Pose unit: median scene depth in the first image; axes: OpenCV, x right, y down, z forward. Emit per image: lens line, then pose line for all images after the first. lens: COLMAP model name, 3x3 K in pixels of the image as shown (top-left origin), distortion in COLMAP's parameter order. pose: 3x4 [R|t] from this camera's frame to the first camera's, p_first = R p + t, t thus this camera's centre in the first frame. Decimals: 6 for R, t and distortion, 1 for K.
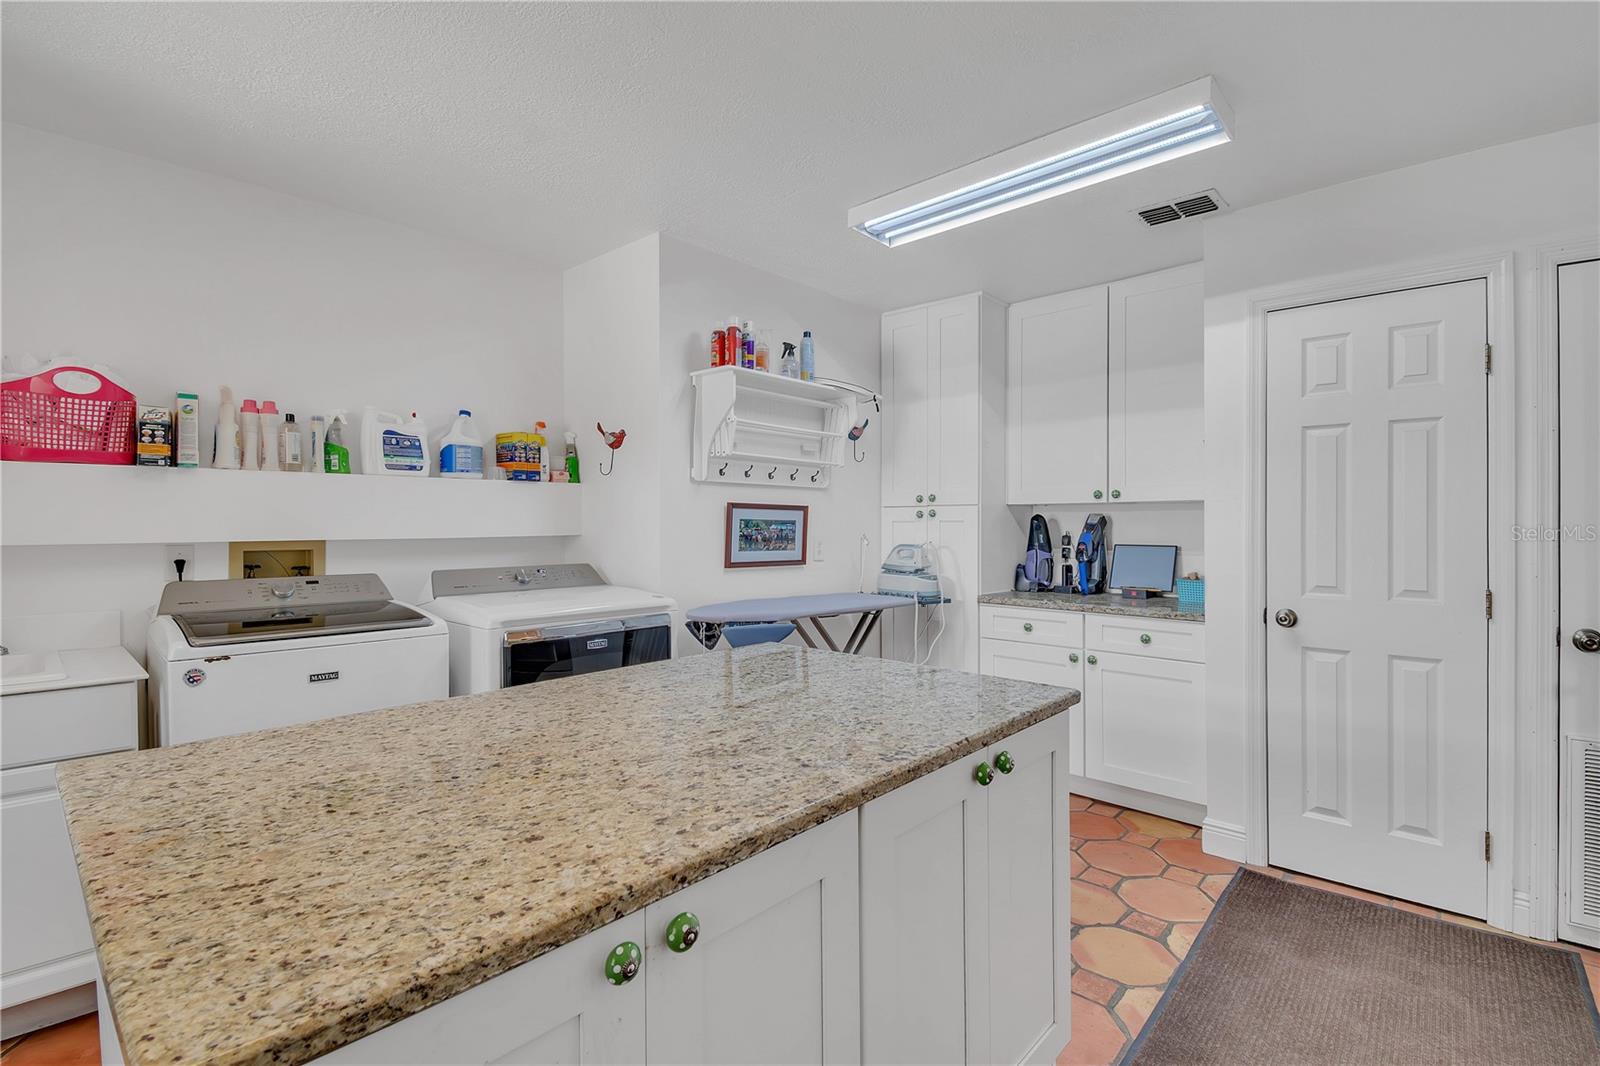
lens RADIAL K [[730.9, 0, 813.6], [0, 730.9, 543.0], [0, 0, 1]] dist [0.003311, -0.000181]
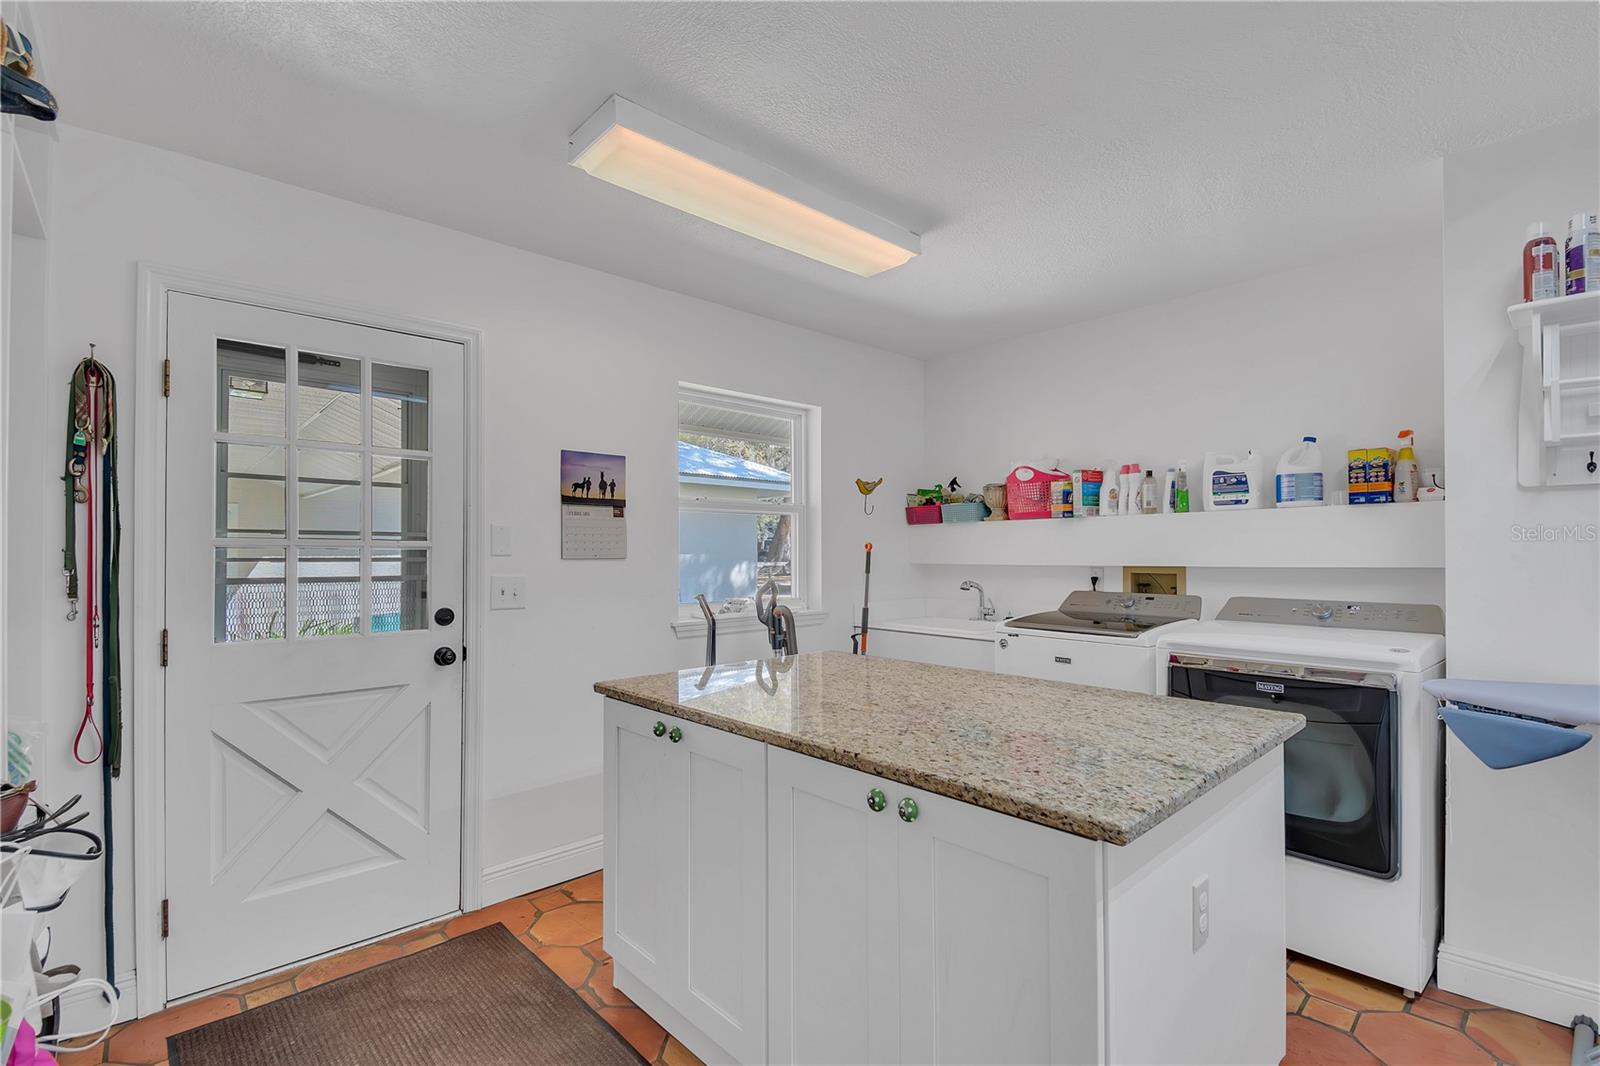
lens RADIAL K [[730.9, 0, 813.6], [0, 730.9, 543.0], [0, 0, 1]] dist [0.003311, -0.000181]
pose [[-0.091128, -0.012708, -0.995758, 0.617097], [-0.025522, 0.999620, -0.010421, -0.014832], [0.995512, 0.024464, -0.091418, 0.489190]]
